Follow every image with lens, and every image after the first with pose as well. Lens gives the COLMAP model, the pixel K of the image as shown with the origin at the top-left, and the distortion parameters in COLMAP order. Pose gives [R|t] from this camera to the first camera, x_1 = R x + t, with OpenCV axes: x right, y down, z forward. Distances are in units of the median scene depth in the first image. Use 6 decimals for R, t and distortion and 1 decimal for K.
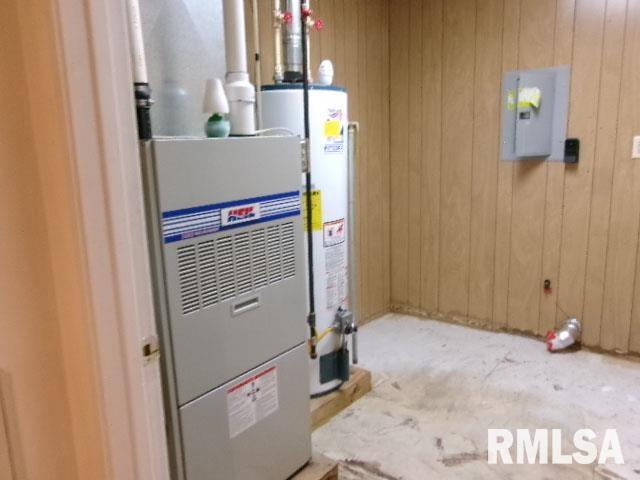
lens RADIAL K [[495.7, 0, 322.3], [0, 495.7, 240.0], [0, 0, 1]] dist [-0.044605, 0.074451]
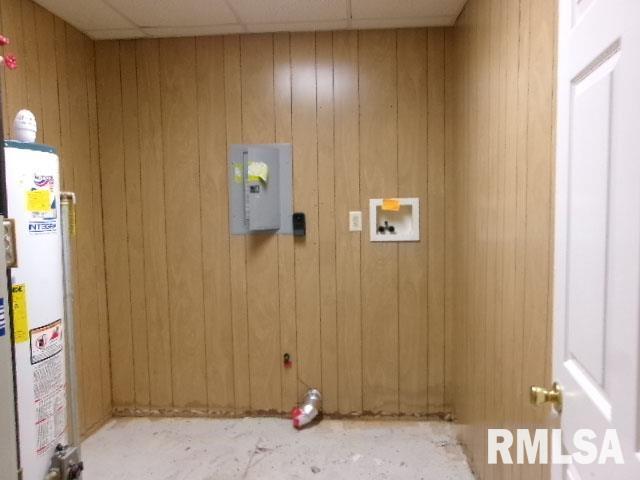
lens RADIAL K [[495.7, 0, 322.3], [0, 495.7, 240.0], [0, 0, 1]] dist [-0.044605, 0.074451]
pose [[0.827818, -0.023008, 0.560525, -0.032483], [0.096880, 0.990010, -0.102441, -0.037275], [-0.552569, 0.139106, 0.821777, 0.125523]]
